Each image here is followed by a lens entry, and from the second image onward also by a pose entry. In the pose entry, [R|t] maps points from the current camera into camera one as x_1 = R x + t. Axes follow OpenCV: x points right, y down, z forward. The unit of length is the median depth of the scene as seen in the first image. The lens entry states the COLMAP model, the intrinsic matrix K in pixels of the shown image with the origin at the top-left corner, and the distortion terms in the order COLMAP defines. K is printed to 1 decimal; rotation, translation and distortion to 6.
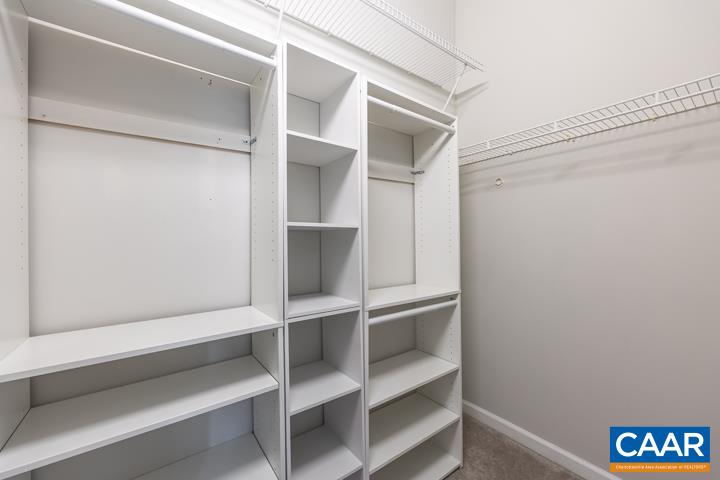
lens RADIAL K [[291.4, 0, 360.1], [0, 291.4, 237.3], [0, 0, 1]] dist [0.000259, -0.000162]
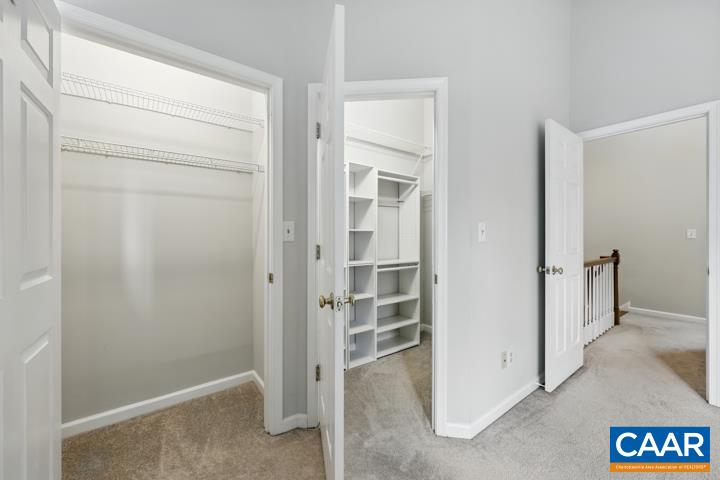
lens RADIAL K [[291.4, 0, 360.1], [0, 291.4, 237.3], [0, 0, 1]] dist [0.000259, -0.000162]
pose [[0.999824, 0.008980, 0.016466, -0.119793], [-0.009210, 0.999861, 0.013933, -0.009780], [-0.016338, -0.014083, 0.999767, -1.086889]]
